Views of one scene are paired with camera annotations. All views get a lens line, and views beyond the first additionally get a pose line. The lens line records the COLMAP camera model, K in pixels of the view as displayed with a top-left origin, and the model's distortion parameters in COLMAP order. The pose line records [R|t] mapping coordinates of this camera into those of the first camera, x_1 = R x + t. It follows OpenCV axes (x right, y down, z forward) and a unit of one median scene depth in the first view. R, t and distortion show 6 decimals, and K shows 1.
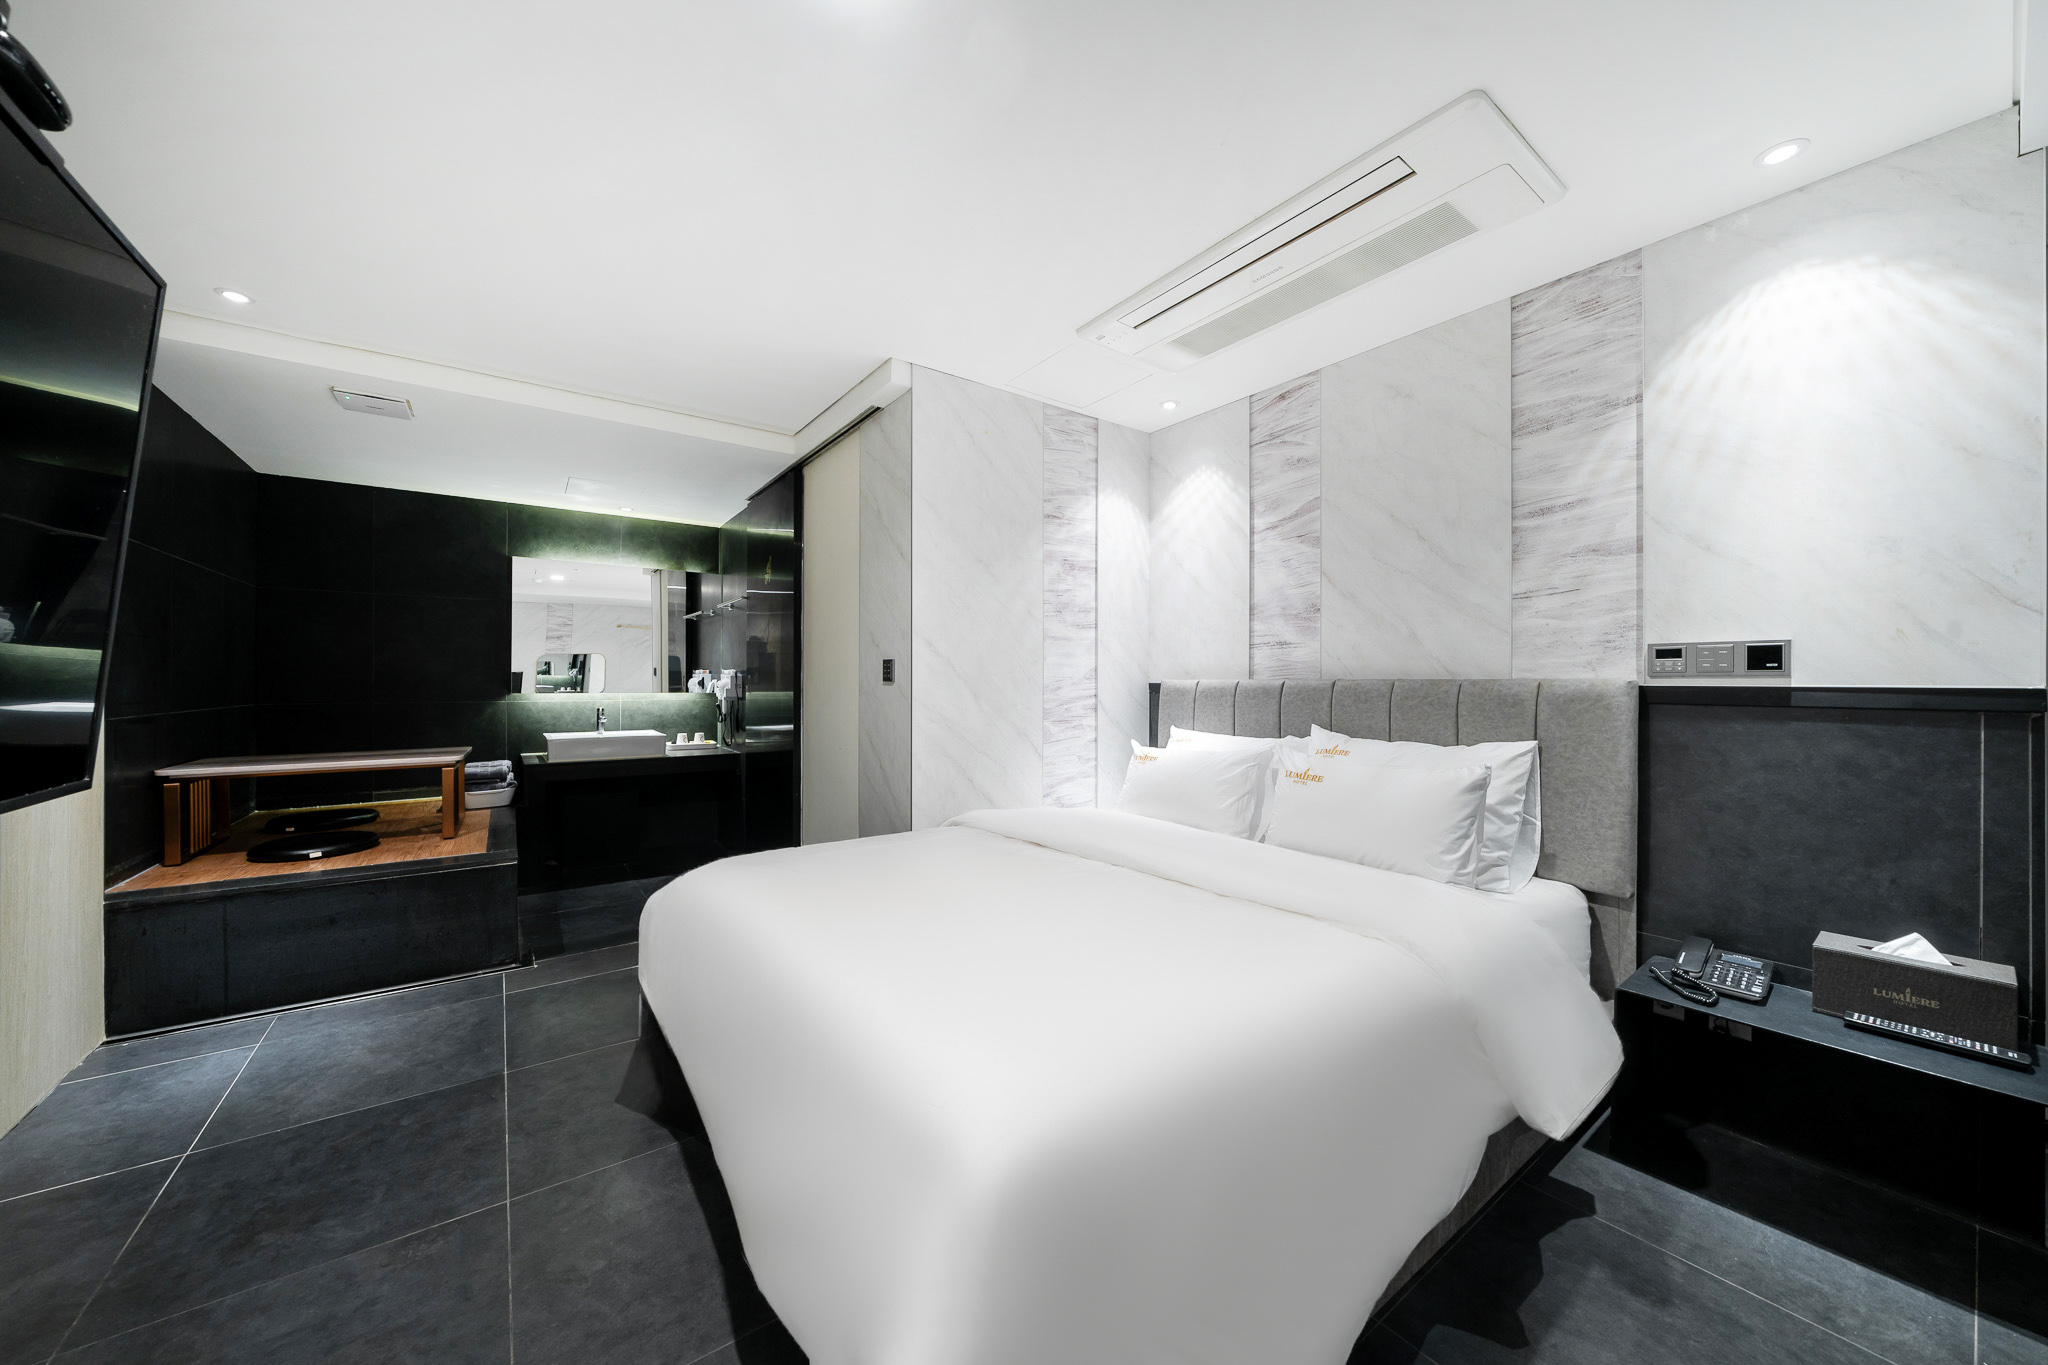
lens RADIAL K [[707.5, 0, 1027.5], [0, 707.5, 679.7], [0, 0, 1]] dist [-0.000202, 0.000068]
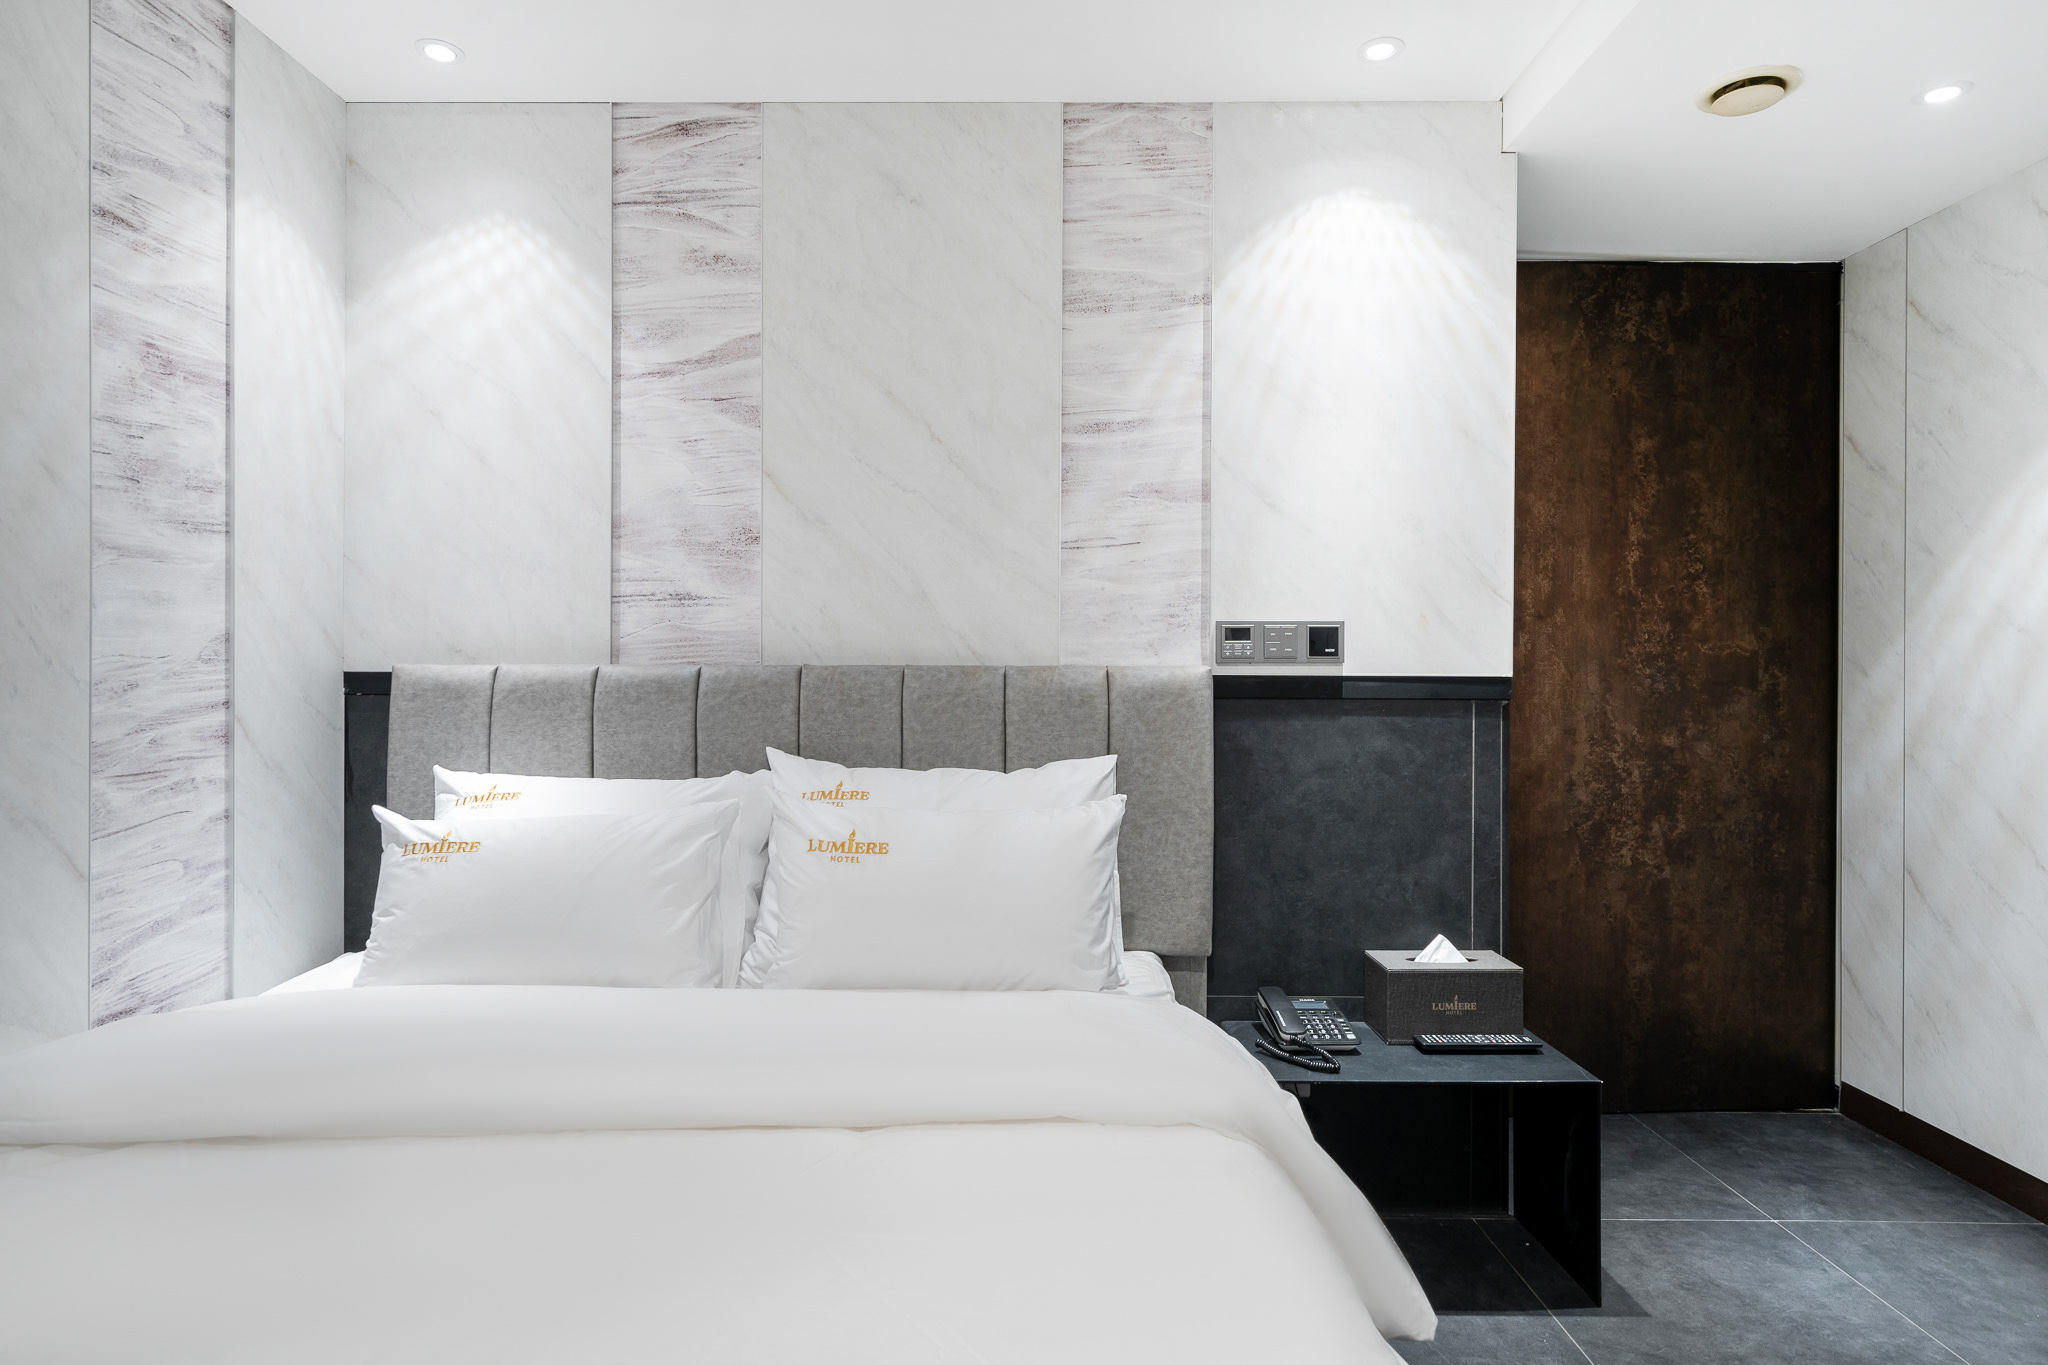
lens RADIAL K [[1121.6, 0, 1022.7], [0, 1121.6, 674.4], [0, 0, 1]] dist [0.002759, -0.001400]
pose [[0.604372, -0.002186, 0.796699, -0.189936], [-0.003095, 0.999982, 0.005092, 0.001902], [-0.796696, -0.005543, 0.604355, 0.360210]]
